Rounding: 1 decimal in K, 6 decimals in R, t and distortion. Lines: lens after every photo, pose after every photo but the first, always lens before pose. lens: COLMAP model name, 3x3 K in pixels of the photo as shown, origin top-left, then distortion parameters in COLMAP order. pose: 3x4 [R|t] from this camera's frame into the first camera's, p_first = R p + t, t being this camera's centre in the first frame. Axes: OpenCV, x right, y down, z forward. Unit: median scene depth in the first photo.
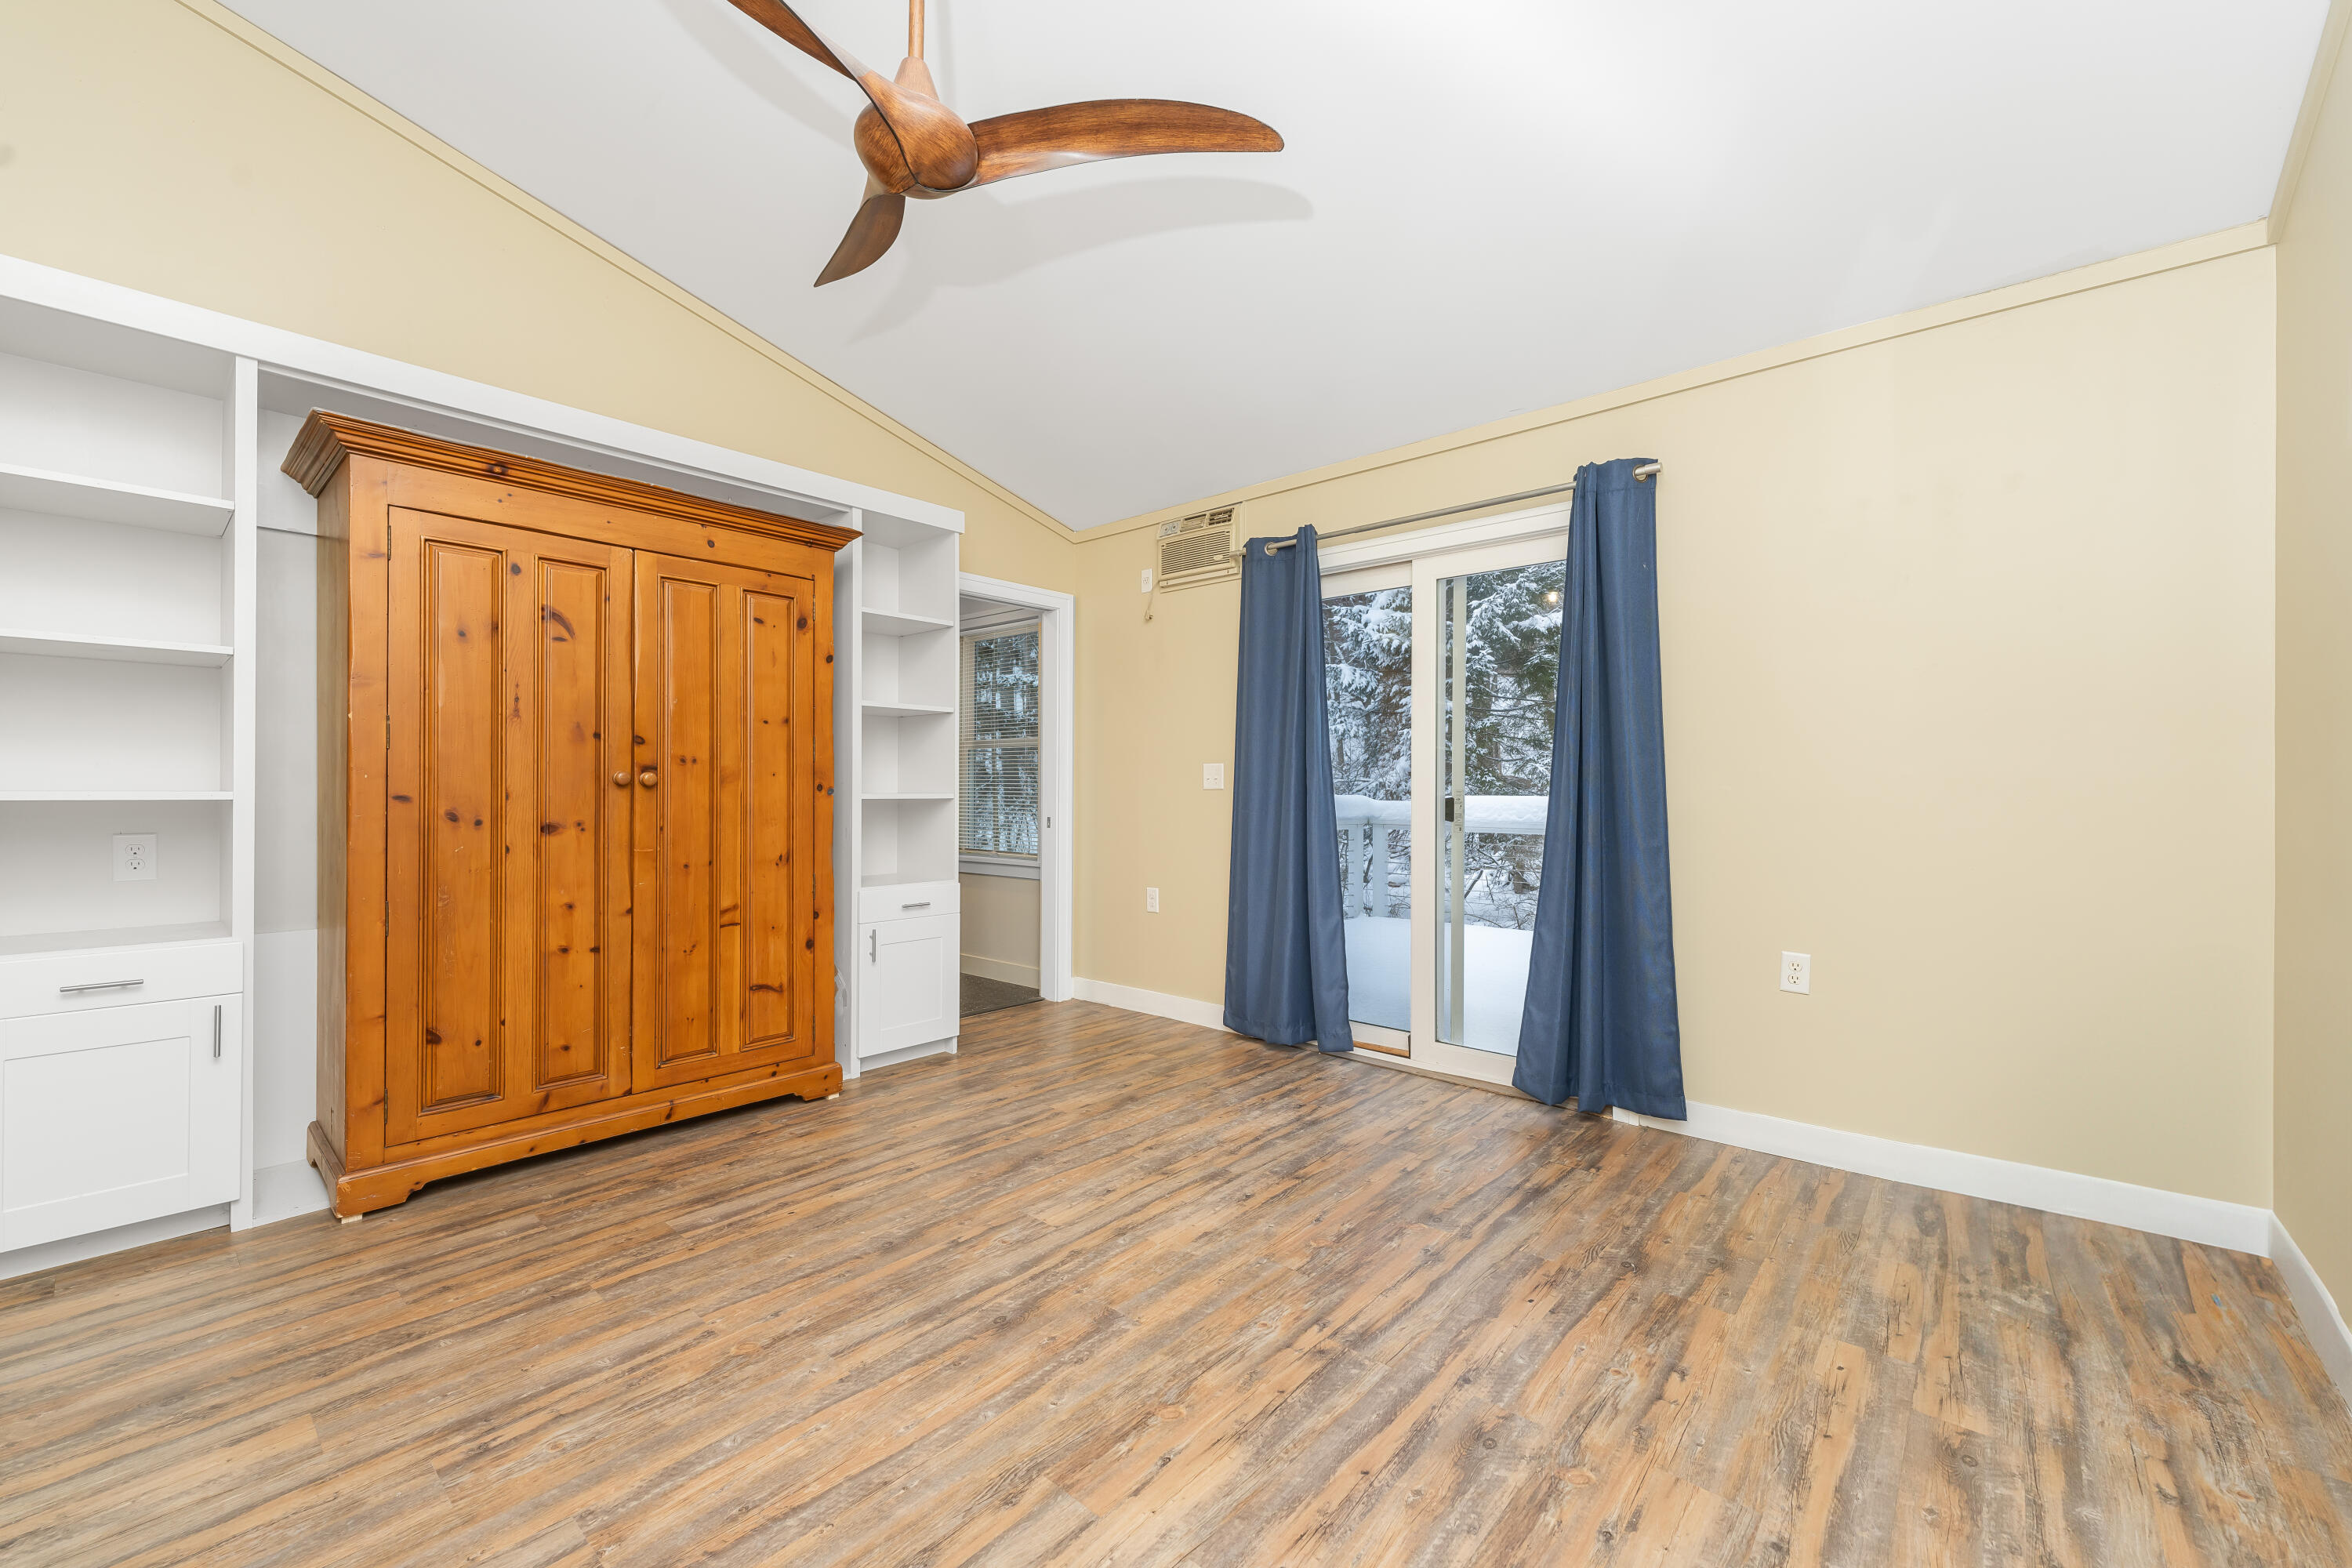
lens RADIAL K [[943.0, 0, 1172.7], [0, 943.0, 791.3], [0, 0, 1]] dist [0.000498, -0.000078]
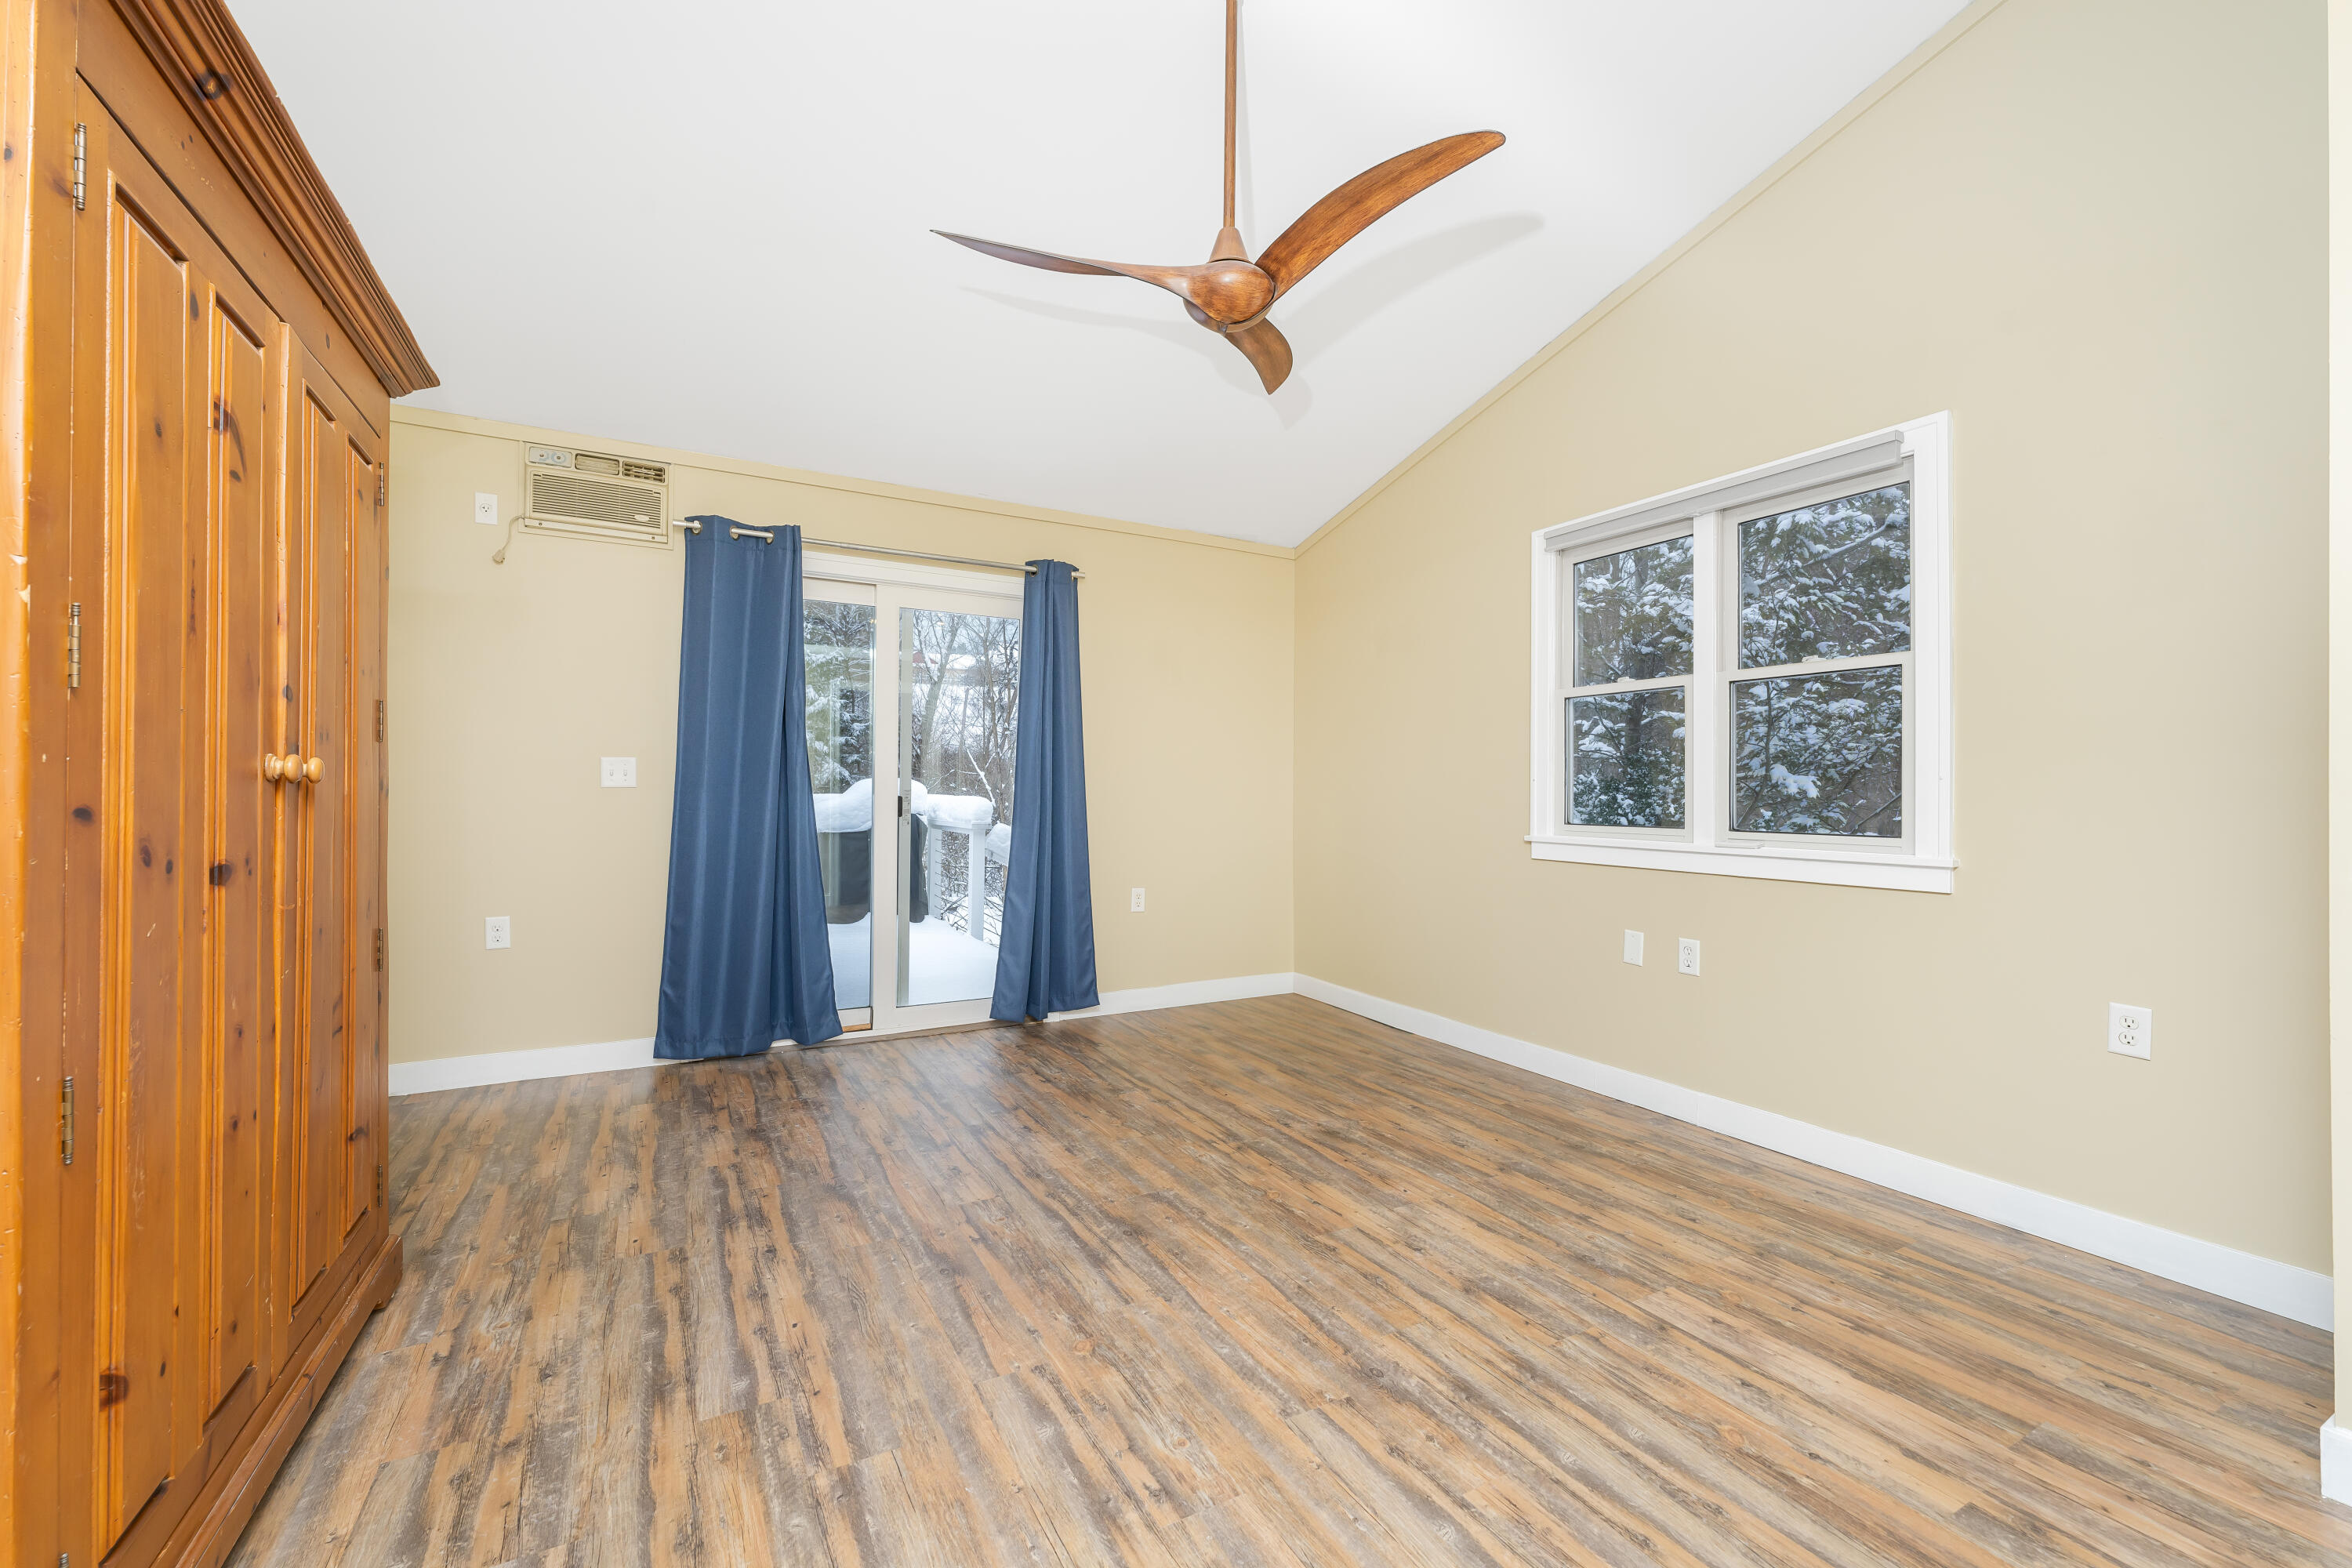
lens RADIAL K [[948.0, 0, 1176.0], [0, 948.0, 784.0], [0, 0, 1]] dist [0.001932, 0.000000]
pose [[0.338211, 0.006374, 0.941049, -0.942472], [-0.005675, 0.999973, -0.004733, -0.006147], [-0.941053, -0.003740, 0.338238, 0.384906]]
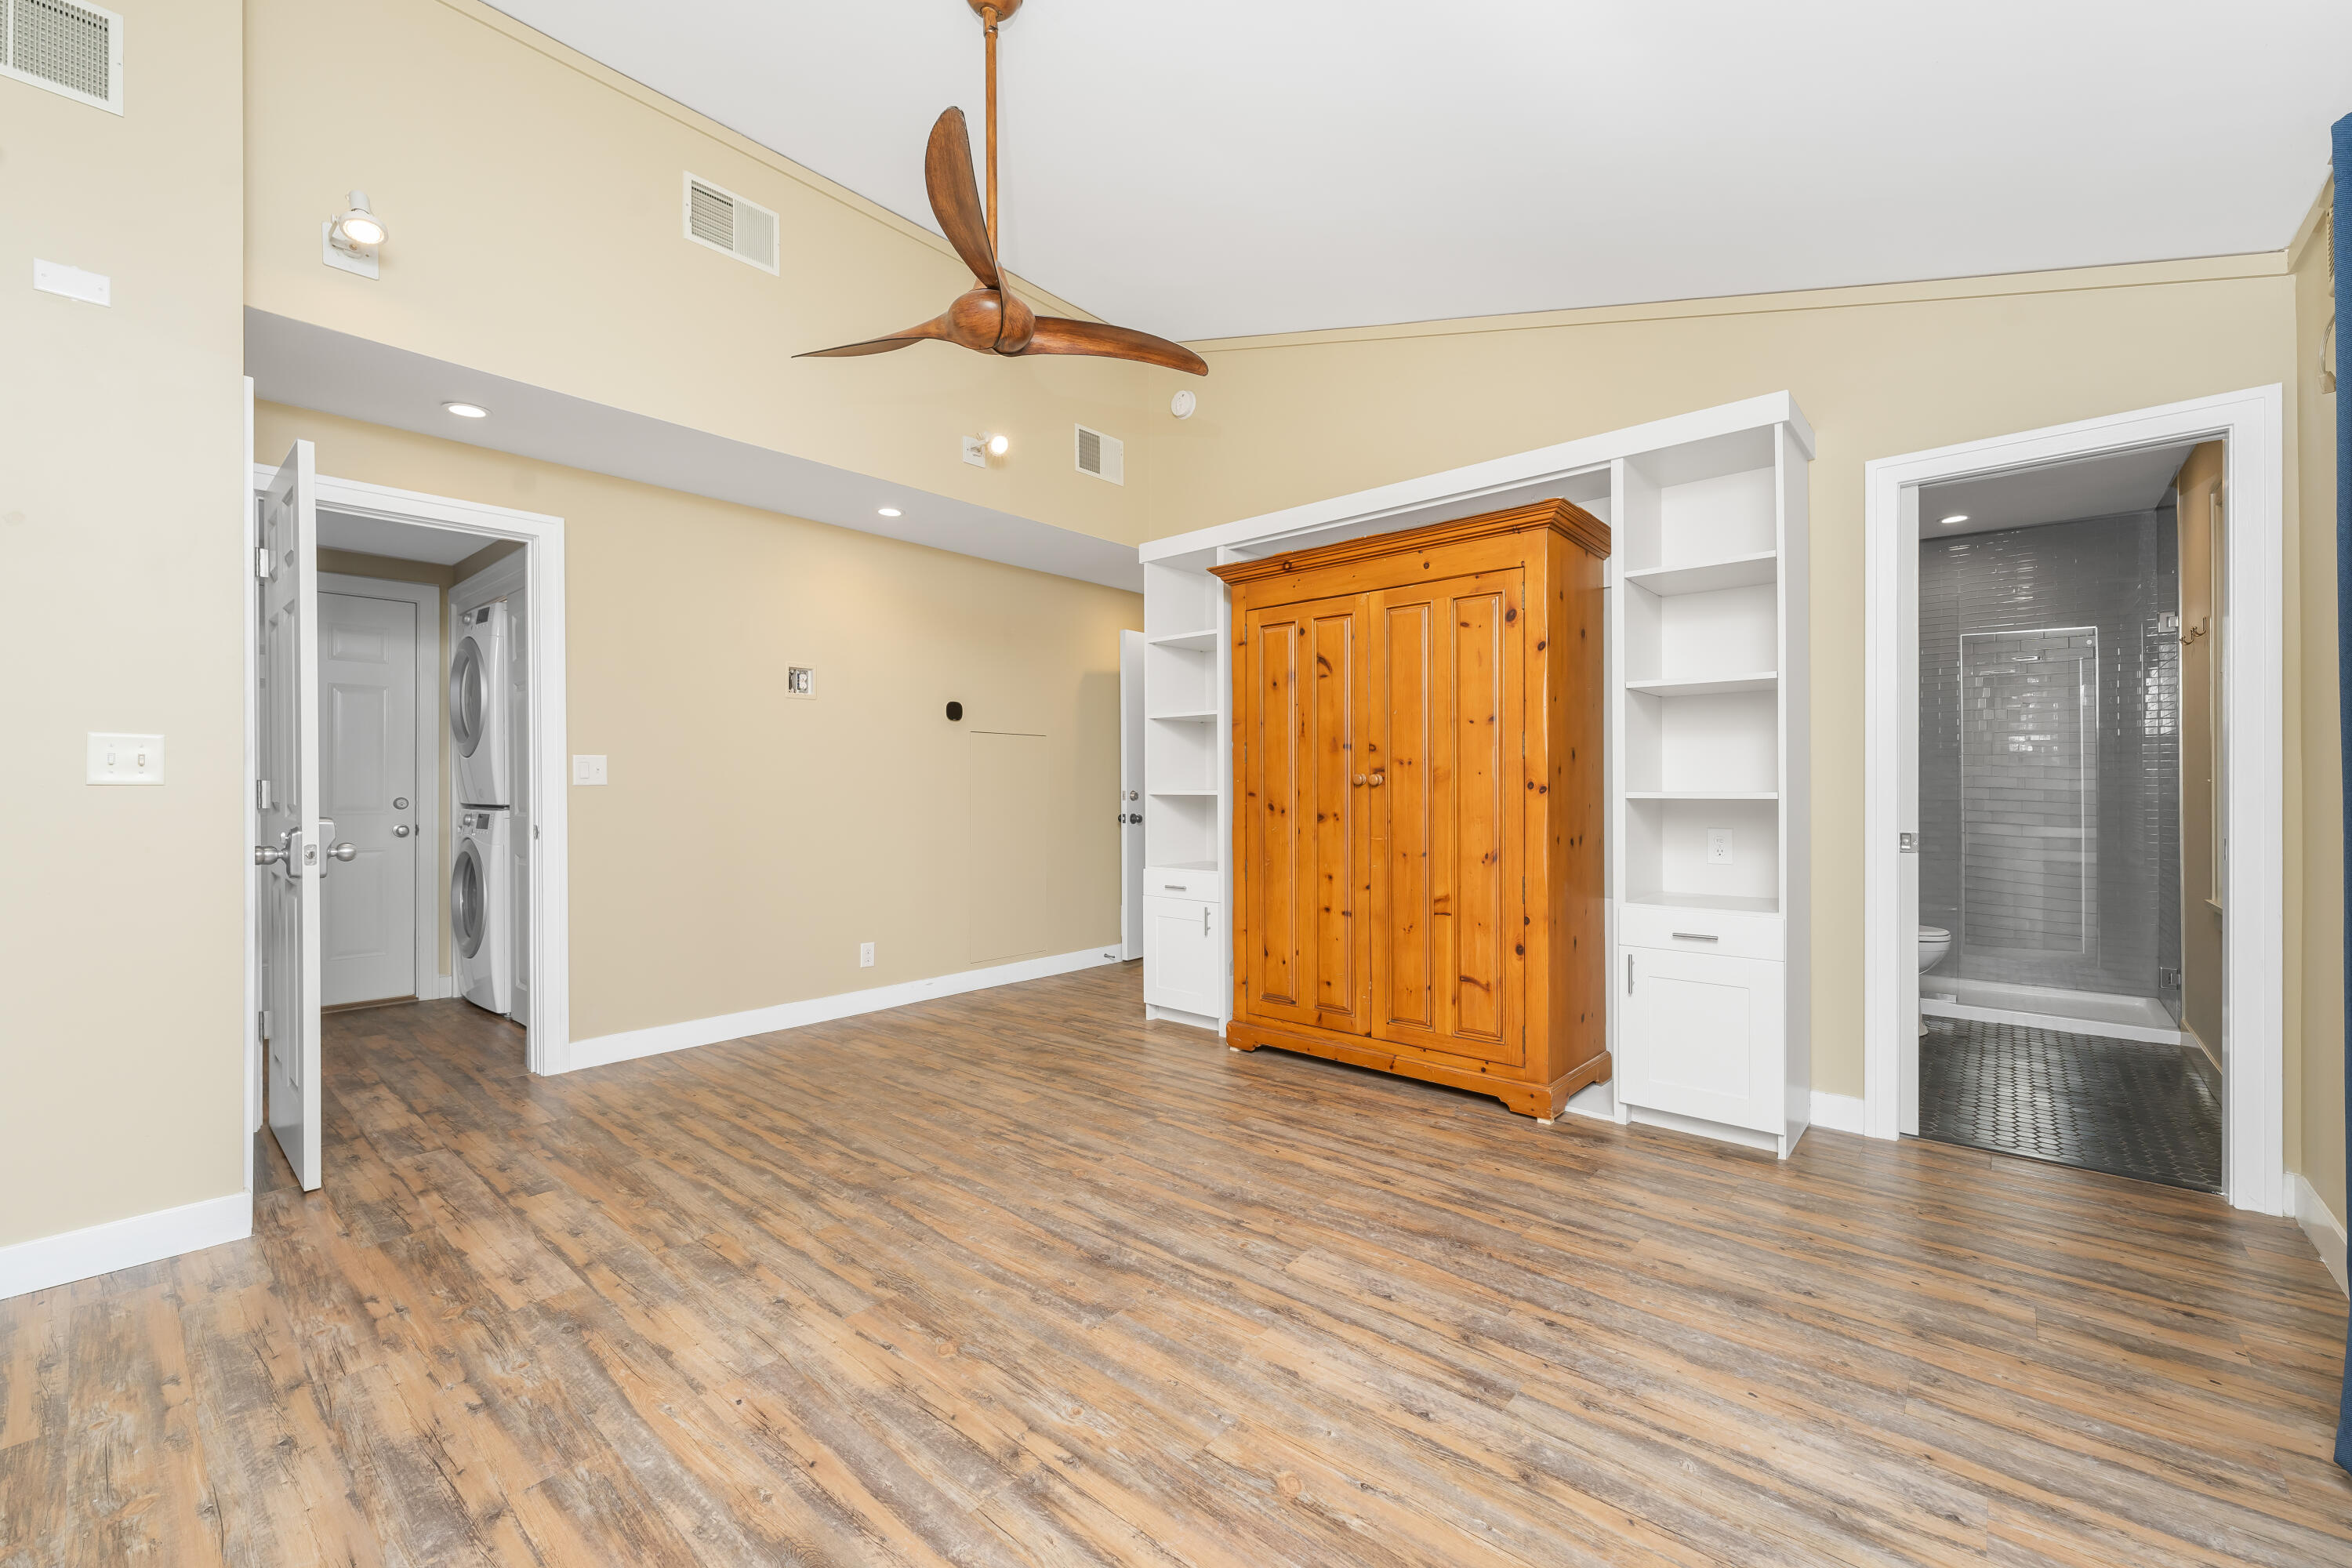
lens RADIAL K [[943.0, 0, 1172.7], [0, 943.0, 791.3], [0, 0, 1]] dist [0.000498, -0.000078]
pose [[0.004605, 0.000167, -0.999989, 0.682877], [0.001110, 0.999999, 0.000172, 0.001354], [0.999989, -0.001111, 0.004605, 0.776303]]
